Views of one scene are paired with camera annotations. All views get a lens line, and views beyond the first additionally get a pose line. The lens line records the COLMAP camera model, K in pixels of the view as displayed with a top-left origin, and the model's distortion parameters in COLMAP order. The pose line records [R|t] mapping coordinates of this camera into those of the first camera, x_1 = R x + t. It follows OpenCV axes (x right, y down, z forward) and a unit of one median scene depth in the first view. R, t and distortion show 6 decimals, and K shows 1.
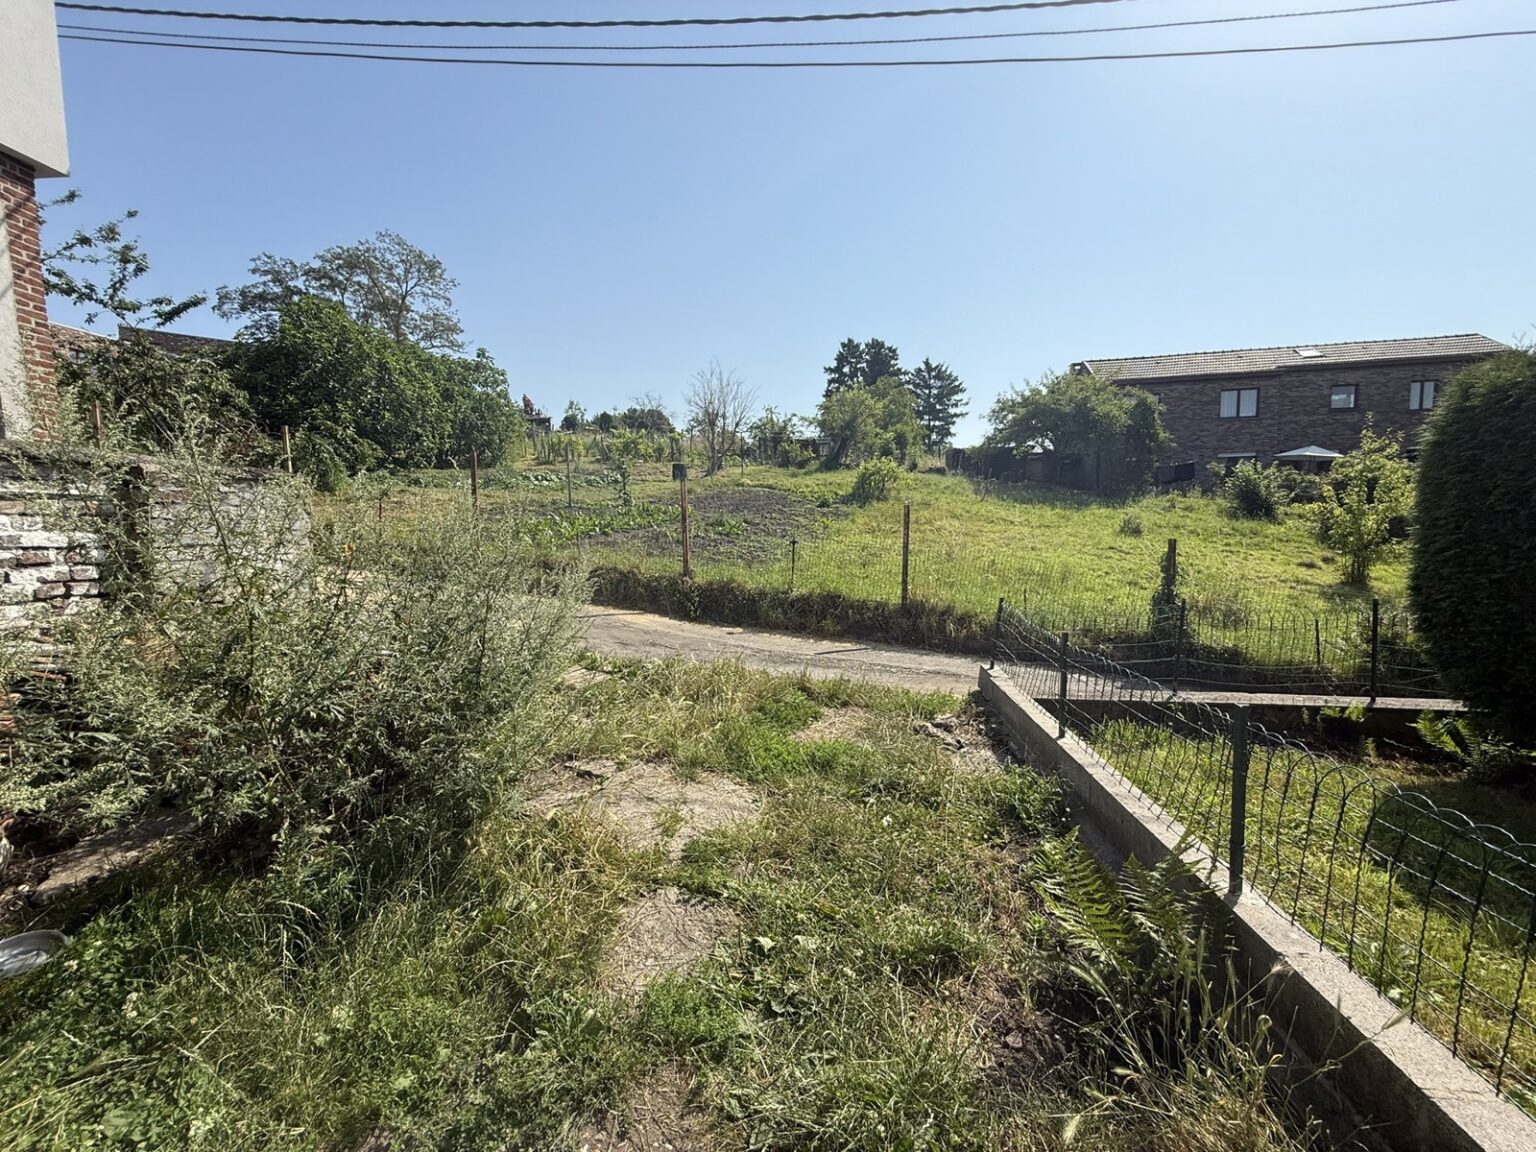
lens RADIAL K [[615.2, 0, 766.6], [0, 615.2, 570.9], [0, 0, 1]] dist [-0.000881, -0.000389]
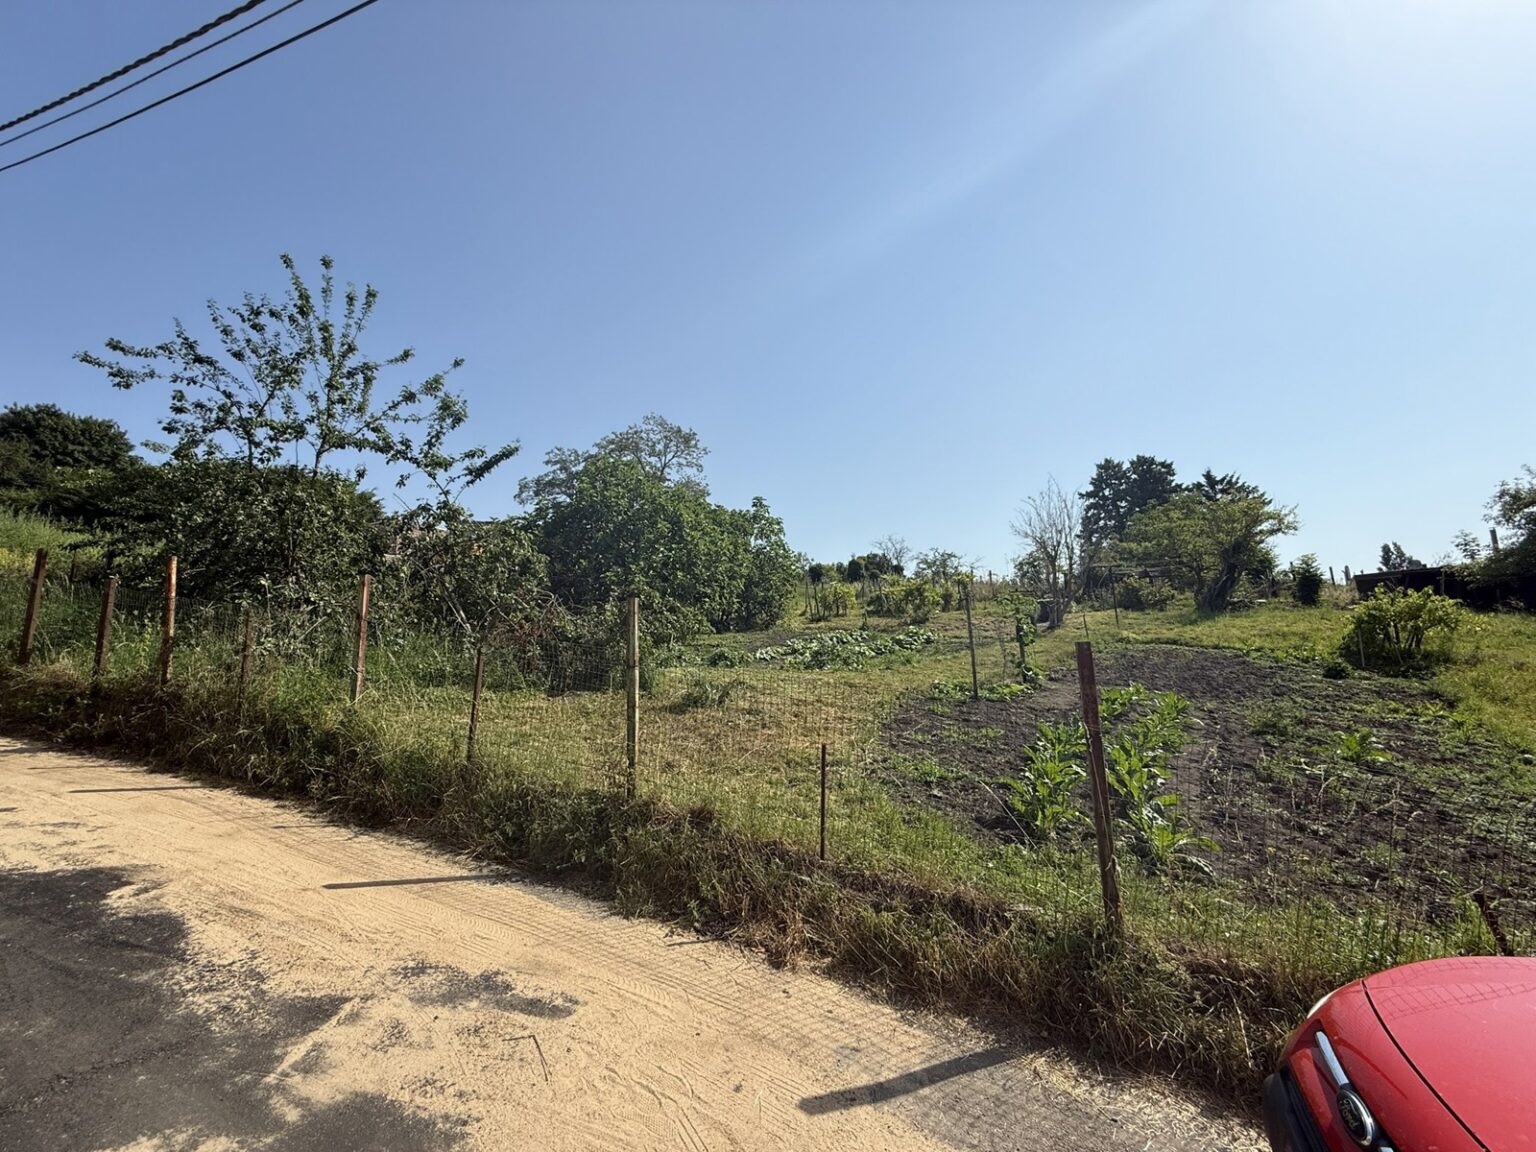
lens RADIAL K [[615.2, 0, 766.6], [0, 615.2, 570.9], [0, 0, 1]] dist [-0.000881, -0.000389]
pose [[0.948927, -0.068607, -0.307947, -0.114710], [-0.004443, 0.973067, -0.230479, -0.030795], [0.315466, 0.220076, 0.923064, 0.123027]]
